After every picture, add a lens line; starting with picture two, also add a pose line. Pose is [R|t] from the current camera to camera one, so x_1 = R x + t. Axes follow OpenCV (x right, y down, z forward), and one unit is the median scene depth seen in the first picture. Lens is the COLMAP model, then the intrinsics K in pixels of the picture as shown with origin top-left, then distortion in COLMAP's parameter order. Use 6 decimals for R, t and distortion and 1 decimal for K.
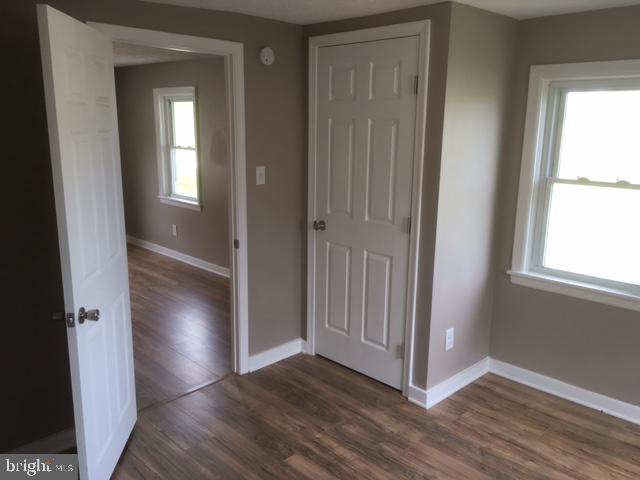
lens RADIAL K [[535.1, 0, 322.6], [0, 535.1, 239.0], [0, 0, 1]] dist [0.069955, -0.099278]
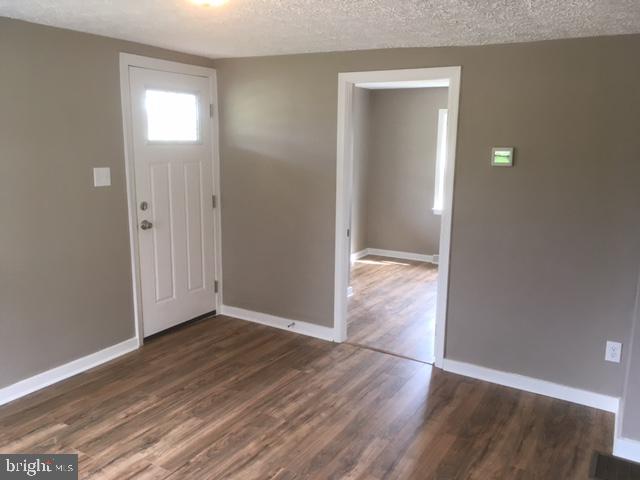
lens RADIAL K [[535.1, 0, 322.6], [0, 535.1, 239.0], [0, 0, 1]] dist [0.069955, -0.099278]
pose [[-0.238686, -0.195856, 0.951141, -1.546110], [0.198769, 0.948860, 0.245266, -0.338210], [-0.950537, 0.247598, -0.187549, 1.503961]]
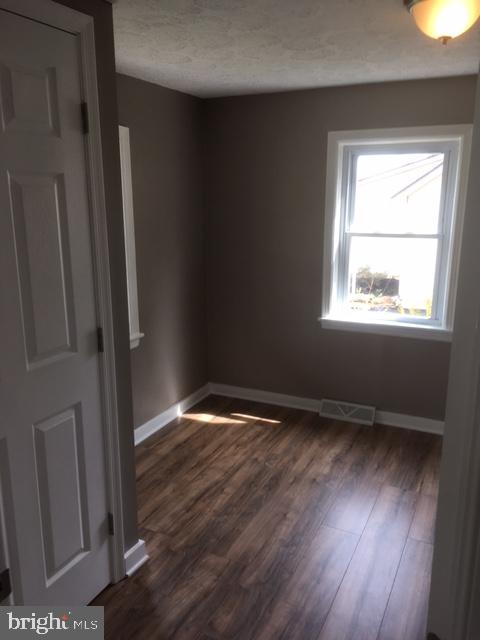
lens RADIAL K [[535.1, 0, 238.7], [0, 535.1, 323.1], [0, 0, 1]] dist [0.069955, -0.099278]
pose [[-0.312690, -0.234942, 0.920341, -0.517172], [0.213121, 0.926870, 0.309017, -0.221840], [-0.925637, 0.292770, -0.239752, 1.056180]]
